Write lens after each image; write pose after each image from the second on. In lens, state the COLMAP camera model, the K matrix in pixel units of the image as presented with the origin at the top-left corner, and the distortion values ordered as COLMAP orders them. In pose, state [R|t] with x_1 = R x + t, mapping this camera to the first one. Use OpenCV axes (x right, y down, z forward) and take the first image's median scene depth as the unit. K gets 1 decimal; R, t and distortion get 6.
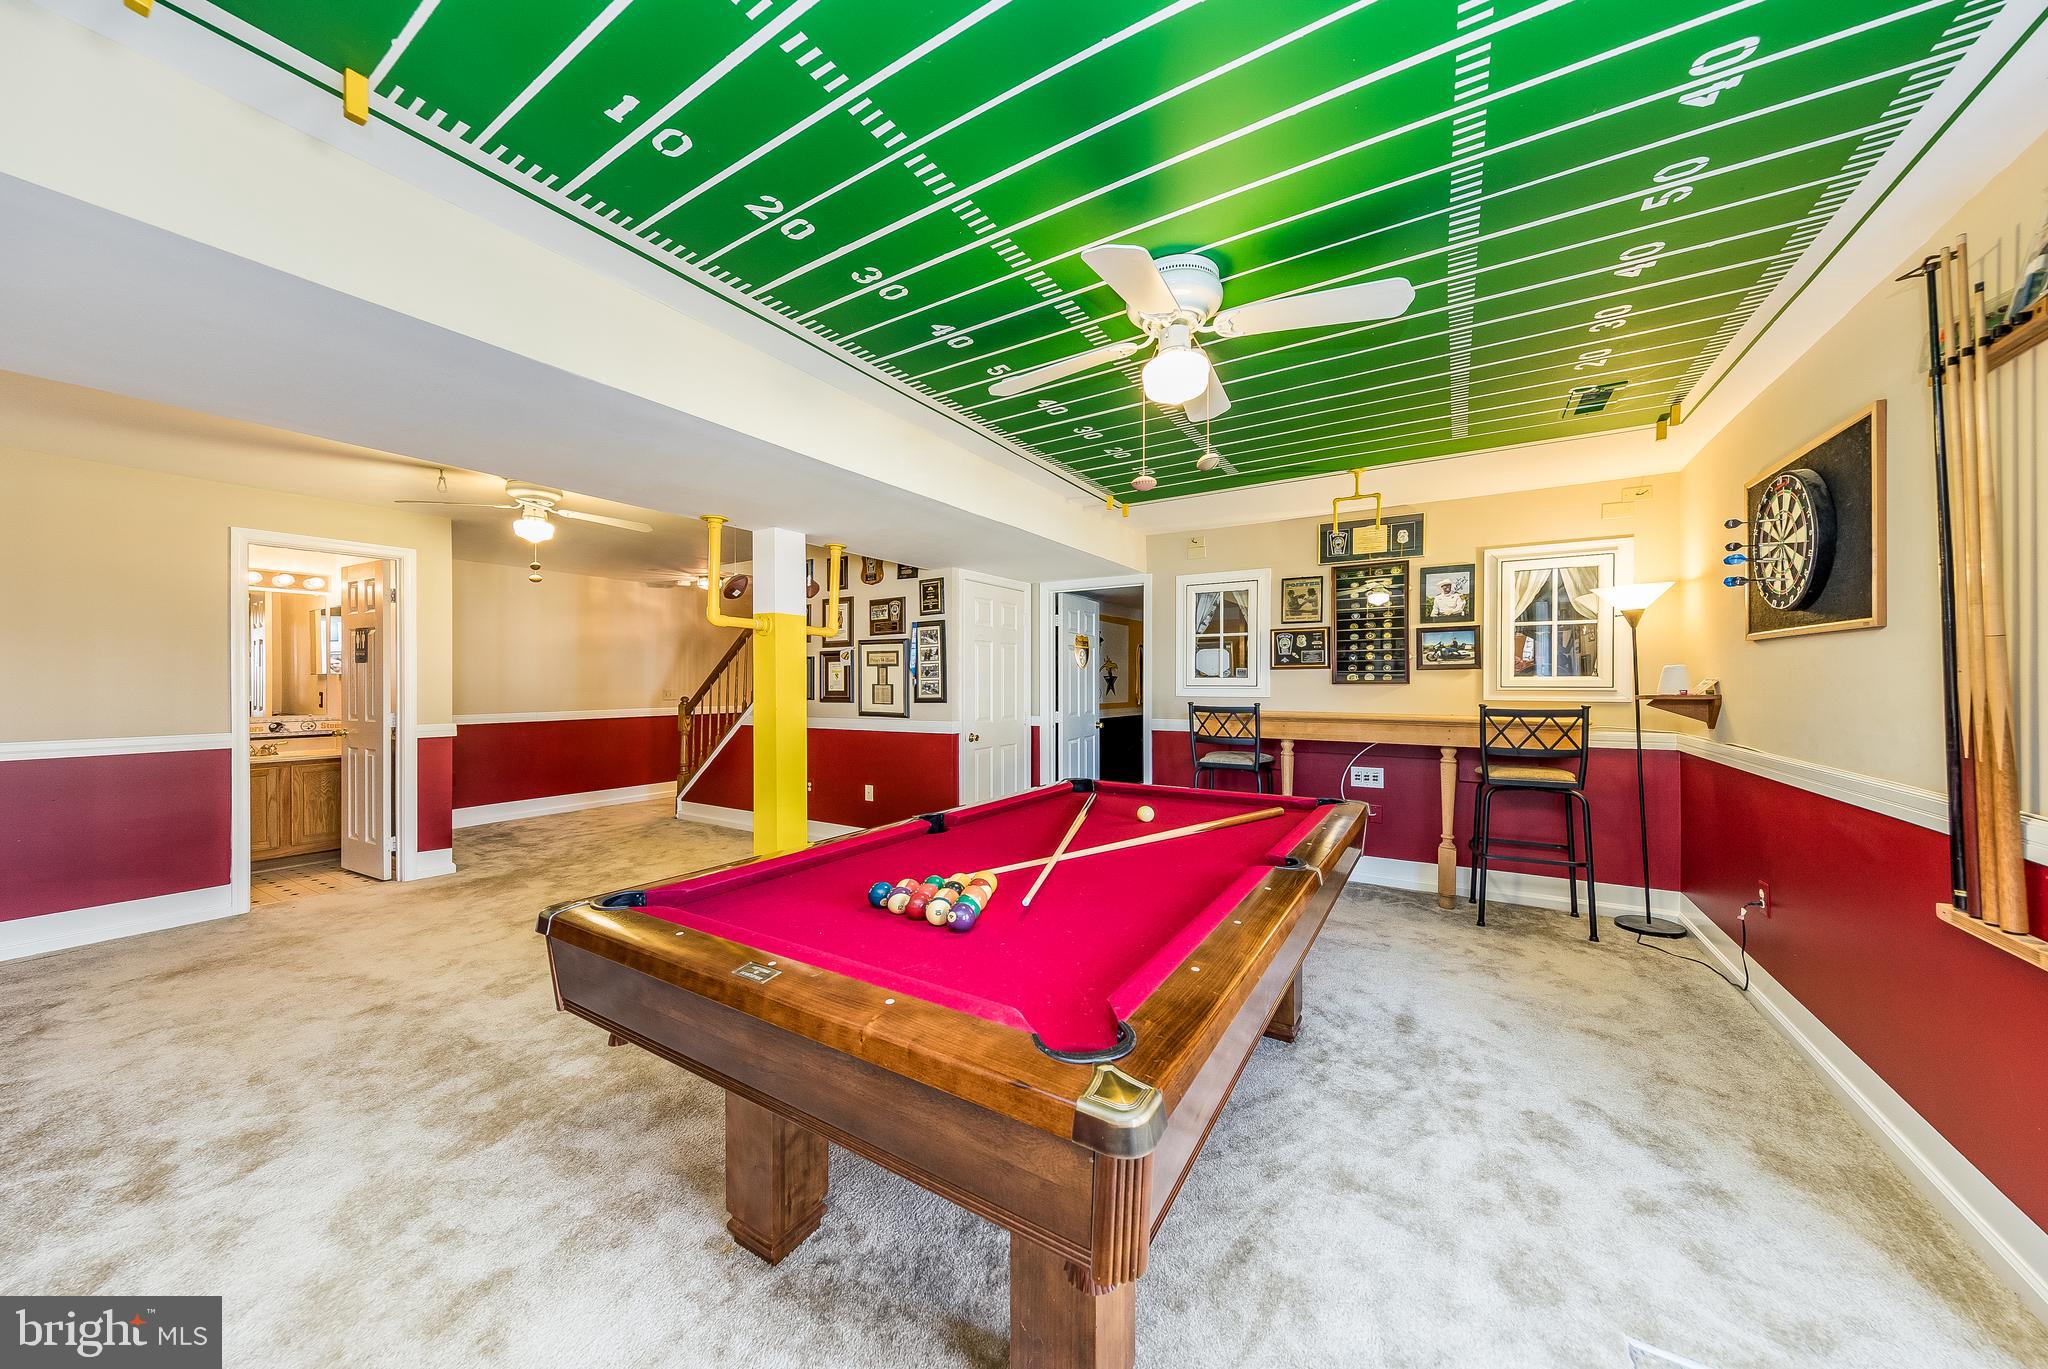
lens RADIAL K [[666.5, 0, 1027.6], [0, 666.5, 673.5], [0, 0, 1]] dist [0.004934, -0.000397]
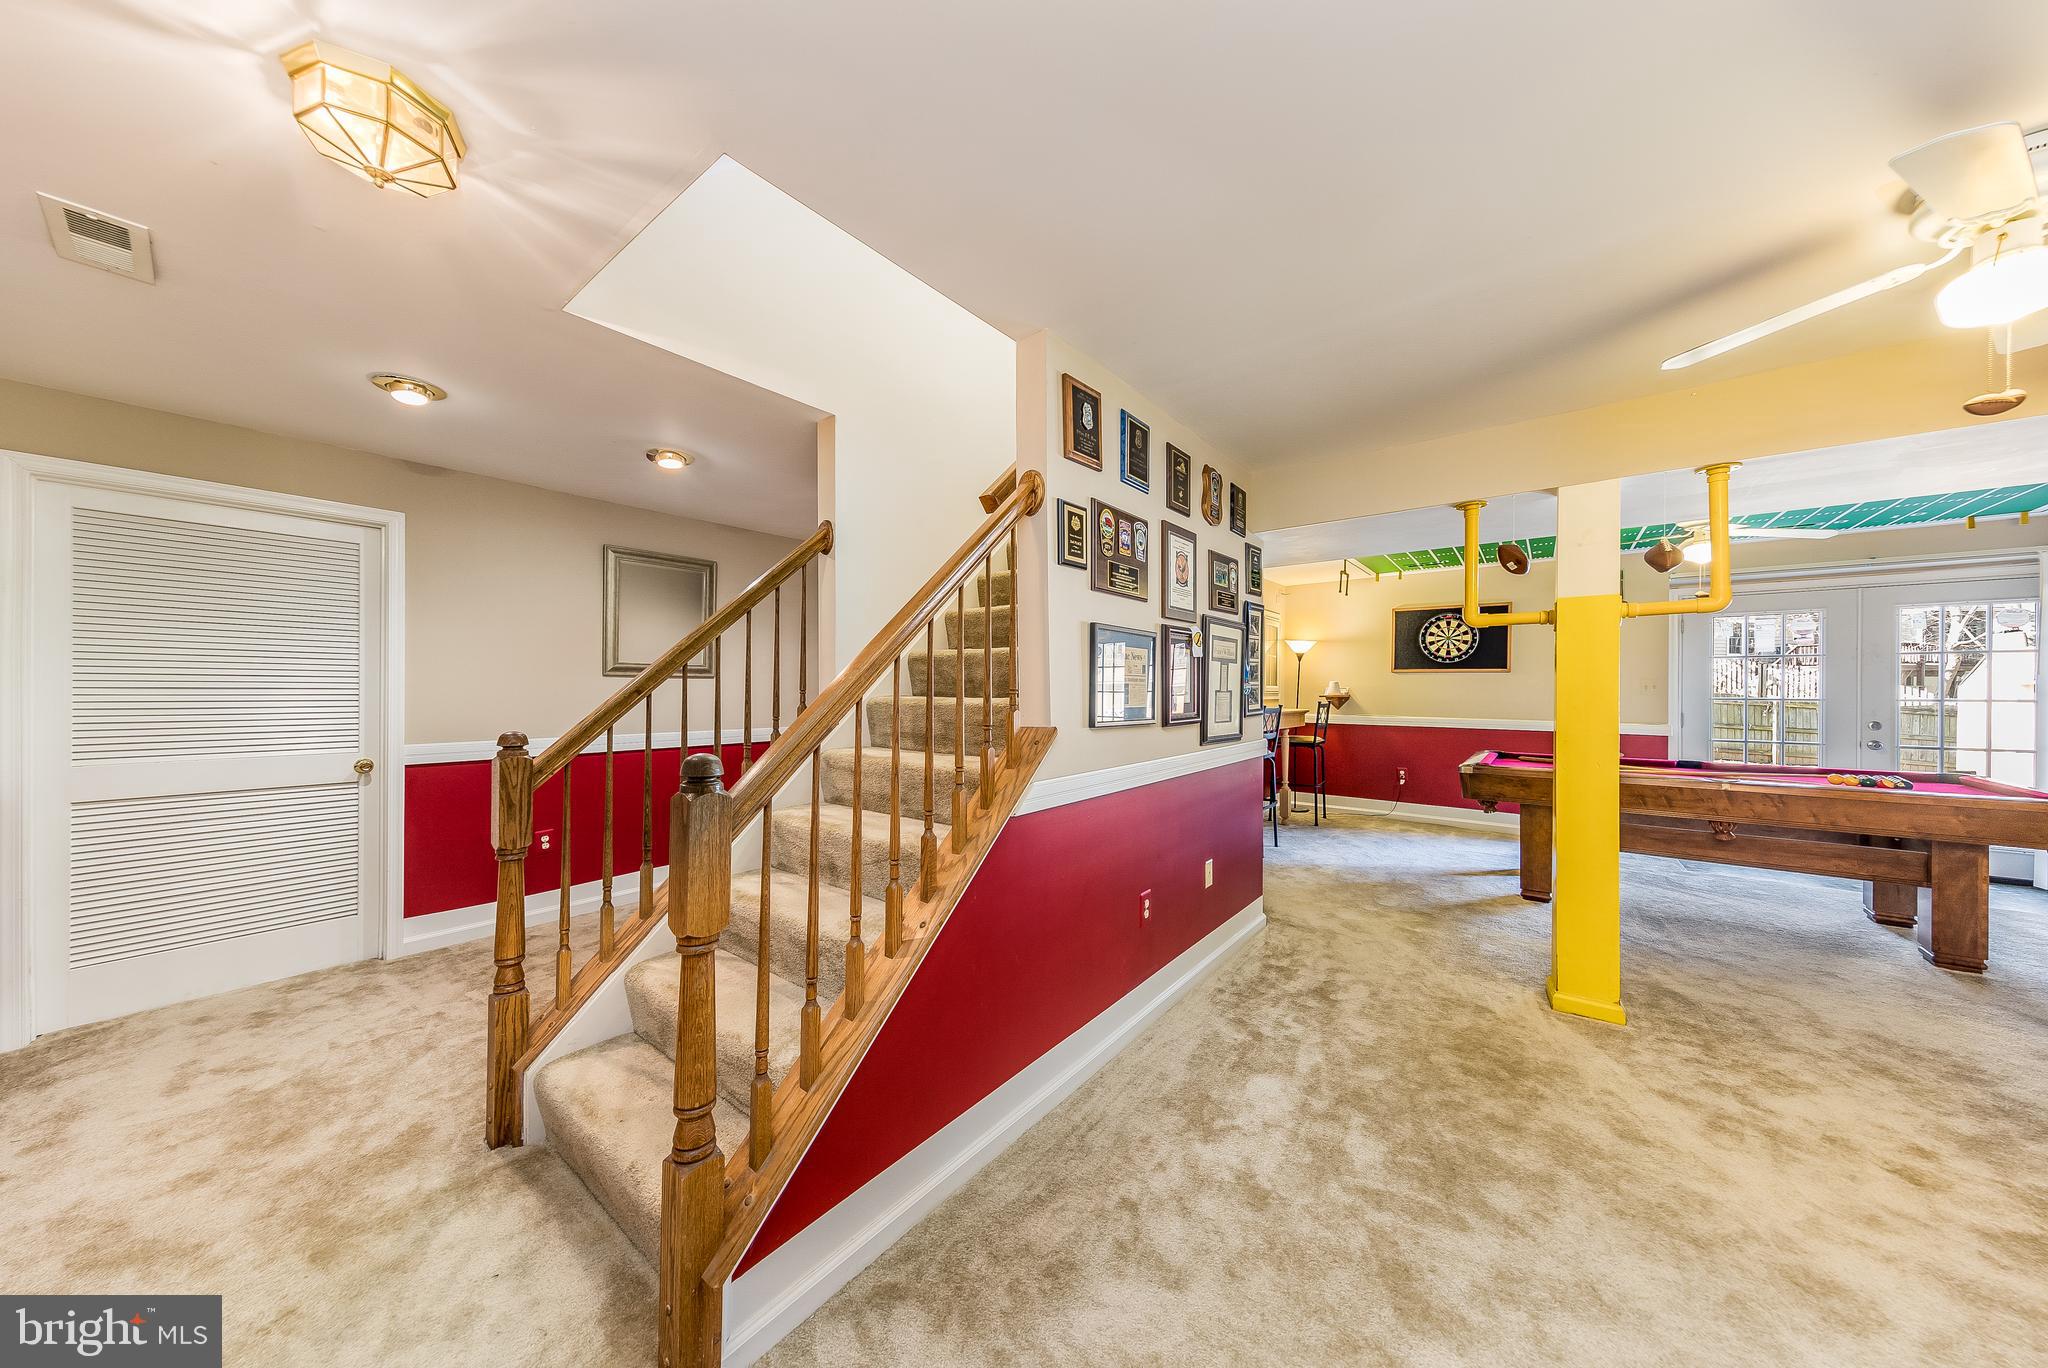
lens RADIAL K [[666.5, 0, 1032.5], [0, 666.5, 689.3], [0, 0, 1]] dist [0.004934, -0.000397]
pose [[0.115264, 0.000843, 0.993335, -0.881333], [-0.012999, 0.999915, 0.000660, 0.016943], [-0.993250, -0.012989, 0.115265, 1.131992]]
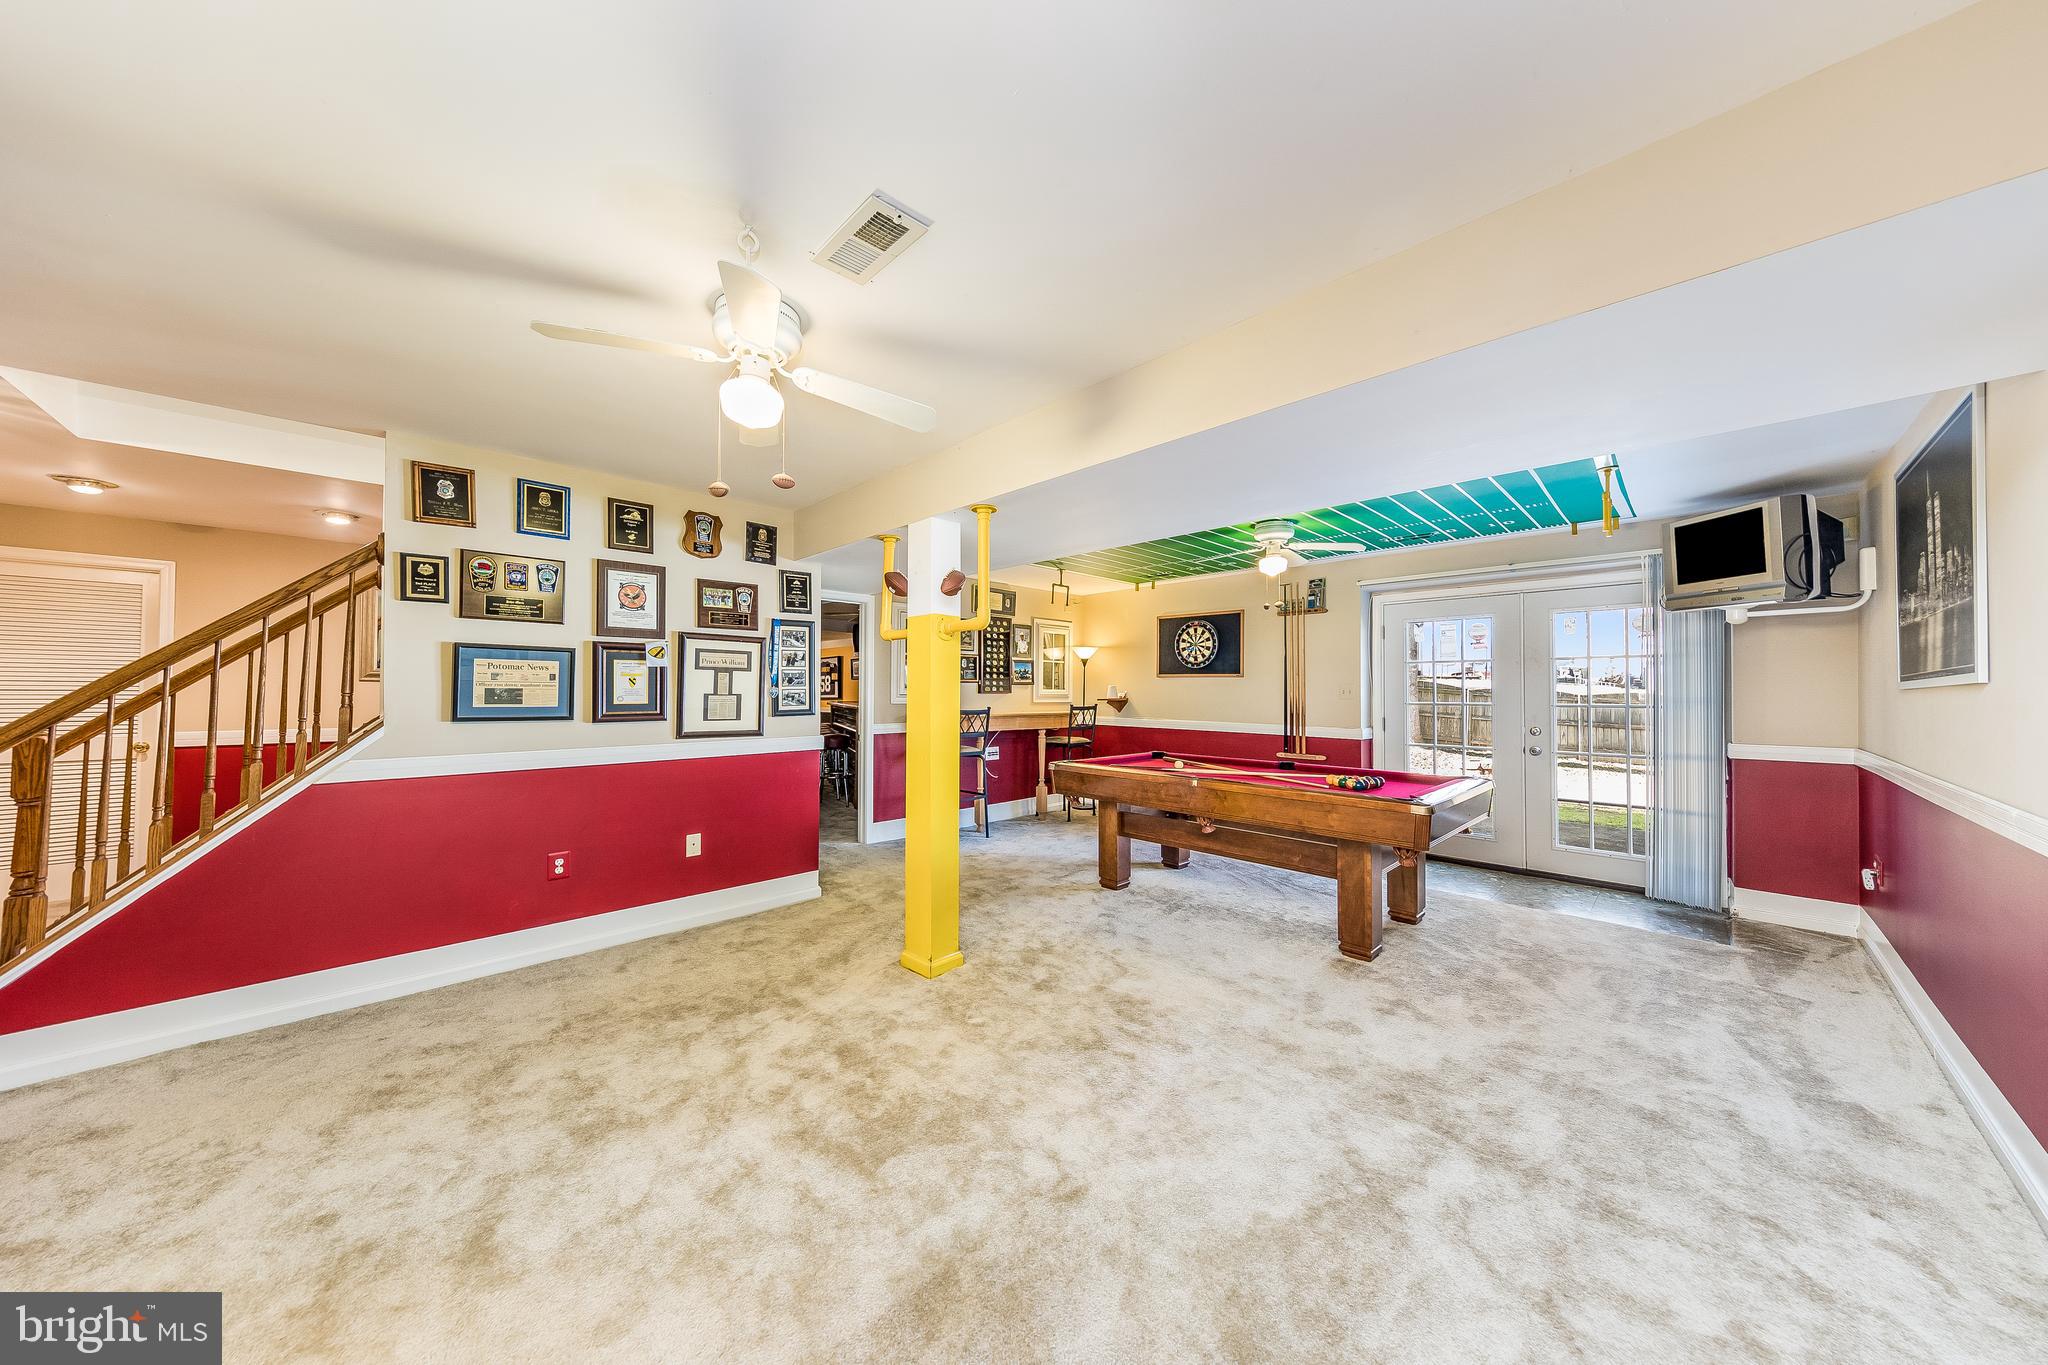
lens RADIAL K [[666.5, 0, 1031.4], [0, 666.5, 678.2], [0, 0, 1]] dist [0.004934, -0.000397]
pose [[0.238777, 0.022017, 0.970825, -0.888538], [-0.015322, 0.999704, -0.018903, 0.007064], [-0.970953, -0.010362, 0.239044, 0.492004]]
